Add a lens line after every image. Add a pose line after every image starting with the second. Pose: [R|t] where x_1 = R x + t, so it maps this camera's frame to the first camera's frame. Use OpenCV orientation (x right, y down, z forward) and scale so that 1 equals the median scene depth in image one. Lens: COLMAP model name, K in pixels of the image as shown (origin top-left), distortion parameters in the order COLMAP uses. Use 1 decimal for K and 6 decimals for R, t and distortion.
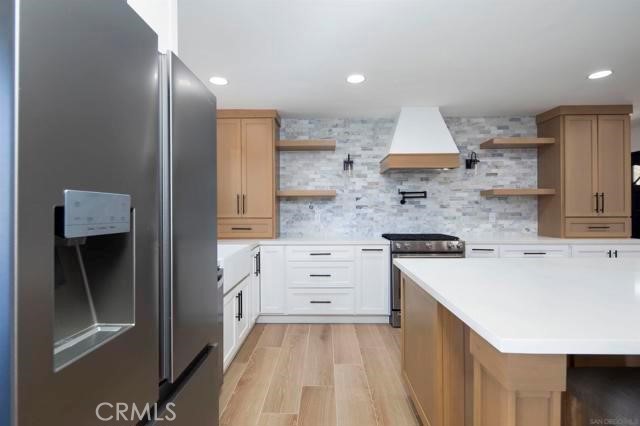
lens RADIAL K [[307.2, 0, 318.3], [0, 307.2, 209.4], [0, 0, 1]] dist [0.002342, -0.008752]
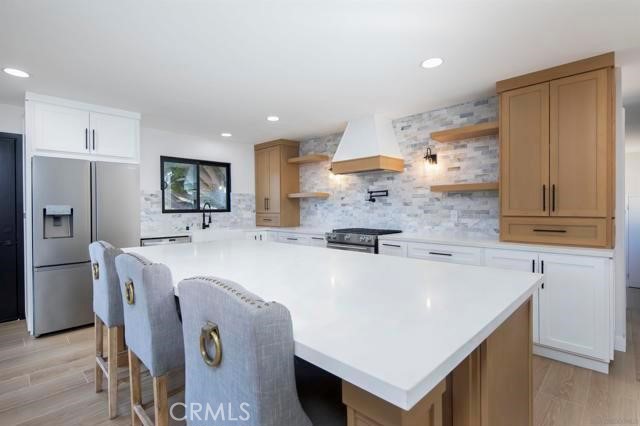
lens RADIAL K [[307.2, 0, 318.3], [0, 307.2, 209.4], [0, 0, 1]] dist [0.002342, -0.008752]
pose [[0.727837, 0.003387, -0.685742, 0.898512], [0.004985, 0.999935, 0.010231, -0.003348], [0.685732, -0.010865, 0.727773, 0.051188]]
